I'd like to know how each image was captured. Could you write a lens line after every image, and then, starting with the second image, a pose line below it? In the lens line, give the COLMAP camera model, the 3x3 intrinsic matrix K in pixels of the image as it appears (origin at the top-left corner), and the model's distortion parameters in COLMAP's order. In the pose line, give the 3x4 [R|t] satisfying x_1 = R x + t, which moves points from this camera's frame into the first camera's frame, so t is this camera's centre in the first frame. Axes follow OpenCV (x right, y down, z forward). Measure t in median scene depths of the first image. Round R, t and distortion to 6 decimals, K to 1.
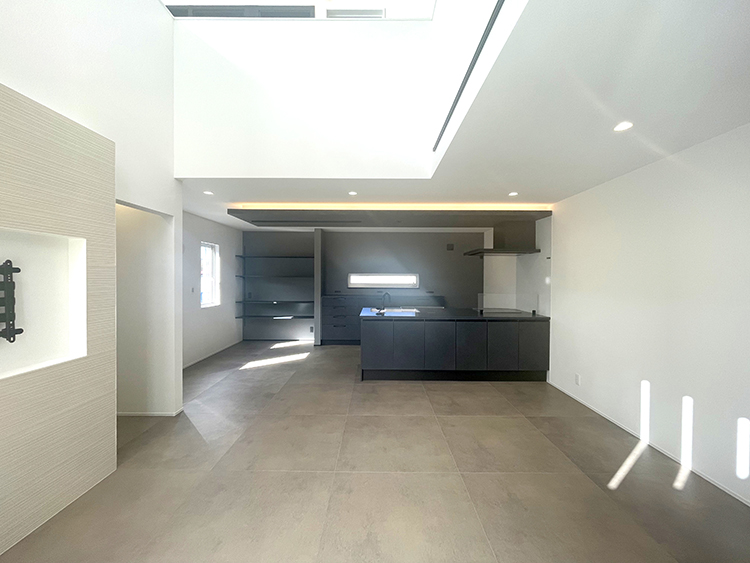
lens RADIAL K [[303.8, 0, 378.6], [0, 303.8, 280.0], [0, 0, 1]] dist [-0.001614, 0.000171]
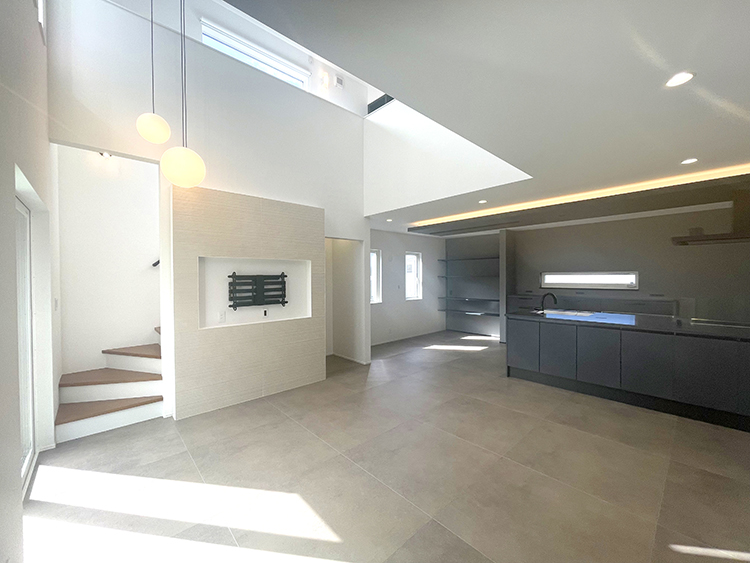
lens RADIAL K [[303.8, 0, 377.8], [0, 303.8, 279.8], [0, 0, 1]] dist [-0.001614, 0.000171]
pose [[0.685628, -0.003171, -0.727945, 0.354782], [0.003366, 0.999994, -0.001185, 0.000190], [0.727944, -0.001638, 0.685634, -0.033068]]
